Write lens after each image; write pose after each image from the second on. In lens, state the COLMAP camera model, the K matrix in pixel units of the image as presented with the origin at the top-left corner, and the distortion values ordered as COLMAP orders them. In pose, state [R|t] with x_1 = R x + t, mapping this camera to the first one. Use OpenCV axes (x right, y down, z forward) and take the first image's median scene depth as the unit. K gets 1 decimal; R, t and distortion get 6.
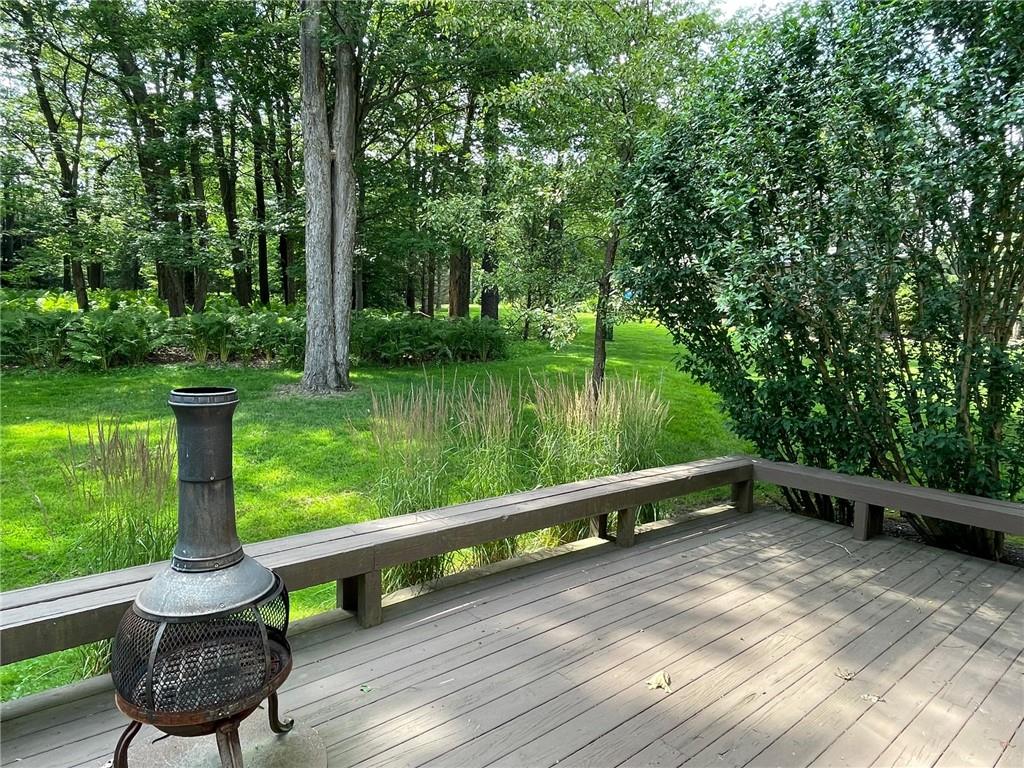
lens RADIAL K [[625.3, 0, 511.7], [0, 625.3, 385.1], [0, 0, 1]] dist [0.001061, 0.000242]
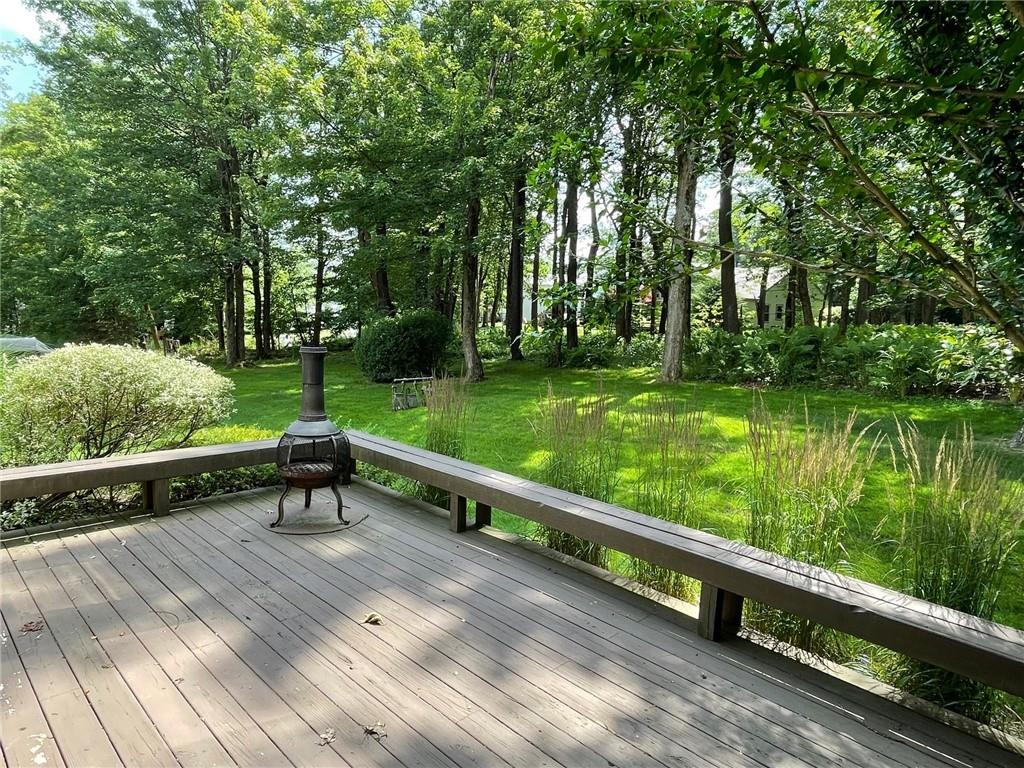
lens RADIAL K [[625.3, 0, 511.5], [0, 625.3, 385.0], [0, 0, 1]] dist [0.001061, 0.000242]
pose [[0.120481, 0.085133, -0.989058, 1.052343], [-0.141504, 0.987615, 0.067772, -0.061668], [0.982579, 0.131790, 0.131036, 0.783909]]
